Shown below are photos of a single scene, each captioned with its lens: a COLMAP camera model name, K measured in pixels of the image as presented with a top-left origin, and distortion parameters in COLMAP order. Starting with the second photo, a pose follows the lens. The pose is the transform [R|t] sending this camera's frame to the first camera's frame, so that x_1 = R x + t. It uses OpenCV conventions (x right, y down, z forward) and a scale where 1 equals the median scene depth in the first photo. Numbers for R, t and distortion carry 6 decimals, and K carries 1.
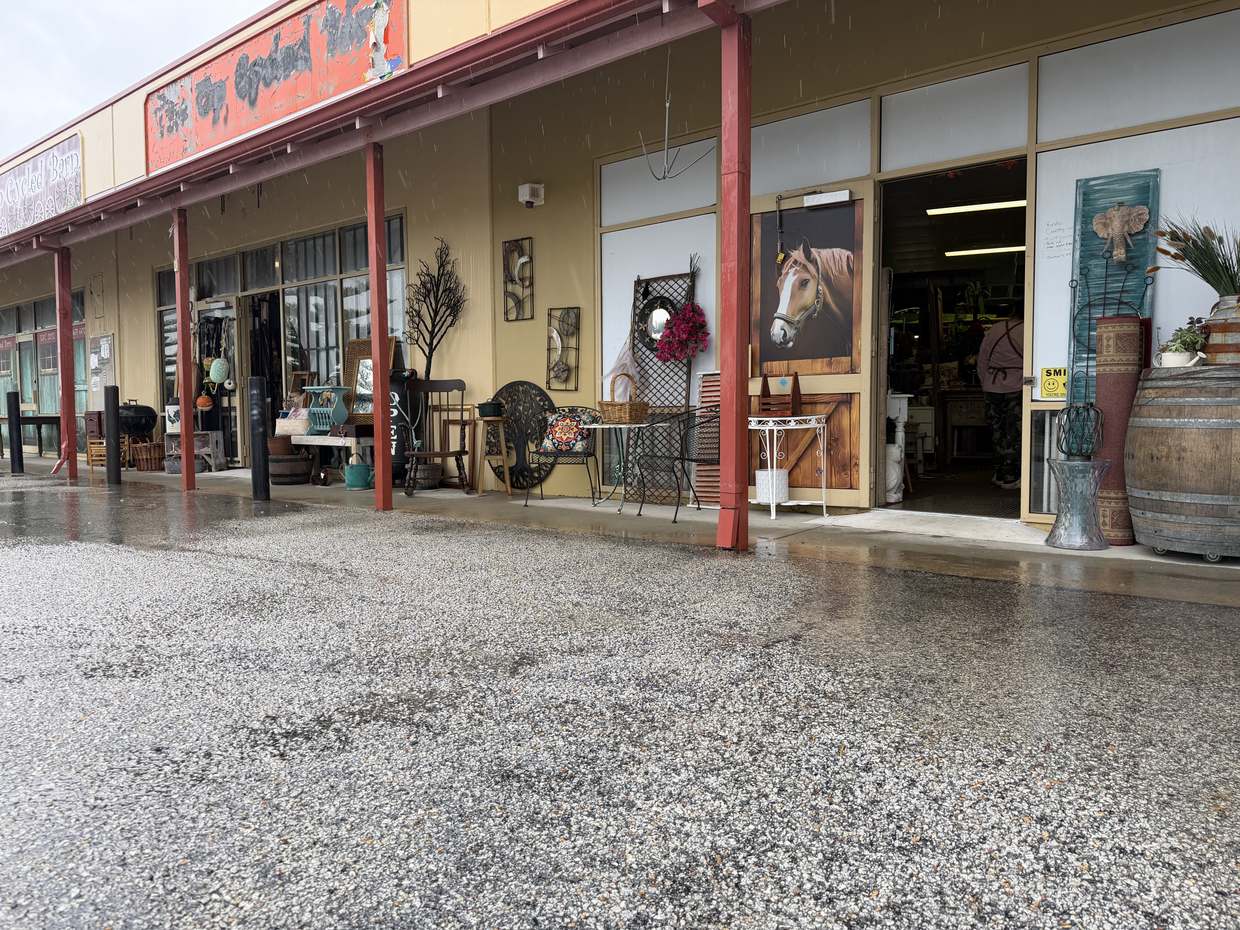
lens RADIAL K [[872.1, 0, 639.2], [0, 872.1, 478.7], [0, 0, 1]] dist [0.114992, -0.140267]
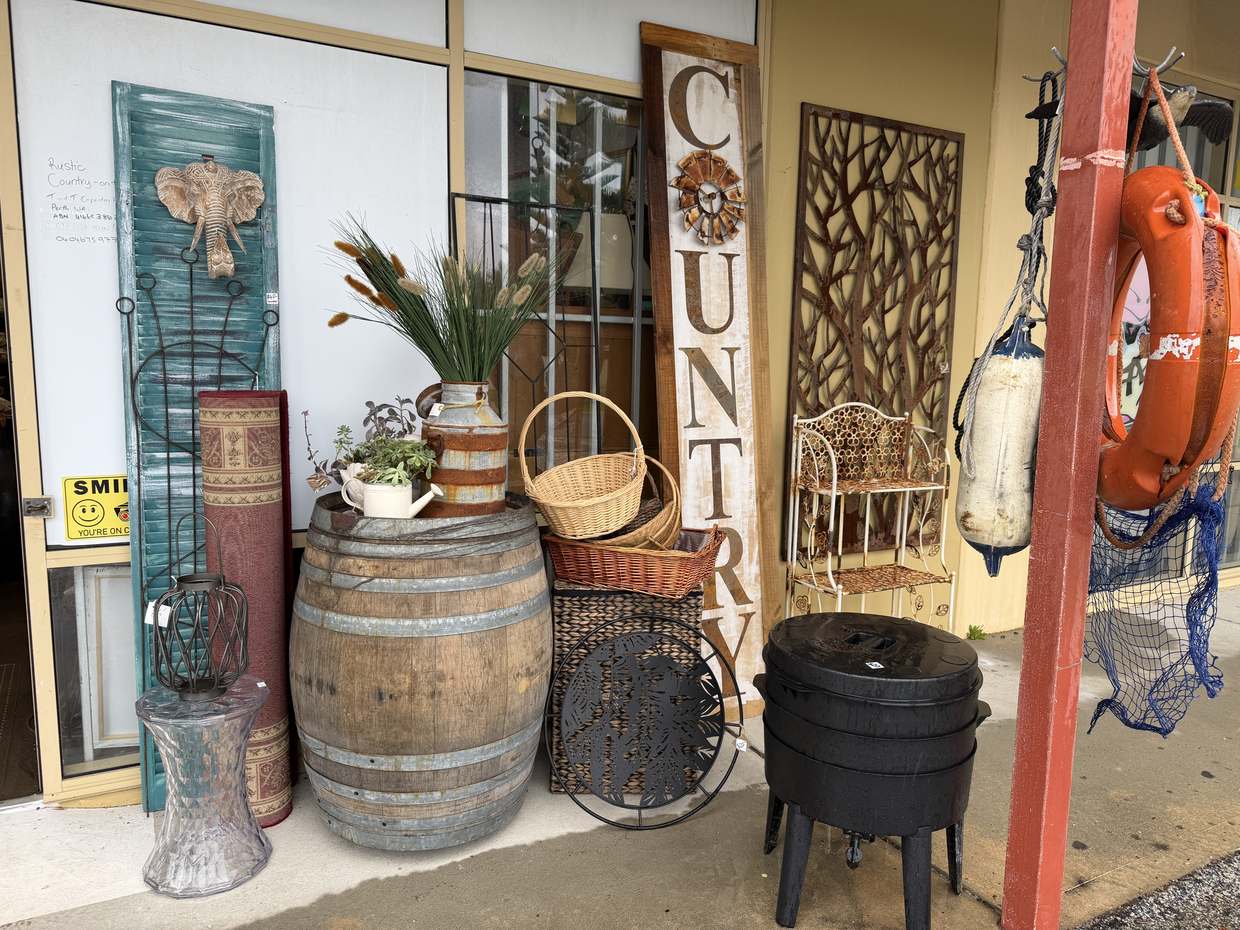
lens RADIAL K [[872.1, 0, 639.2], [0, 872.1, 478.7], [0, 0, 1]] dist [0.114992, -0.140267]
pose [[0.404374, -0.102298, 0.908854, 0.165527], [0.041986, 0.994754, 0.093286, -0.167231], [-0.913629, 0.000436, 0.406548, 0.583052]]
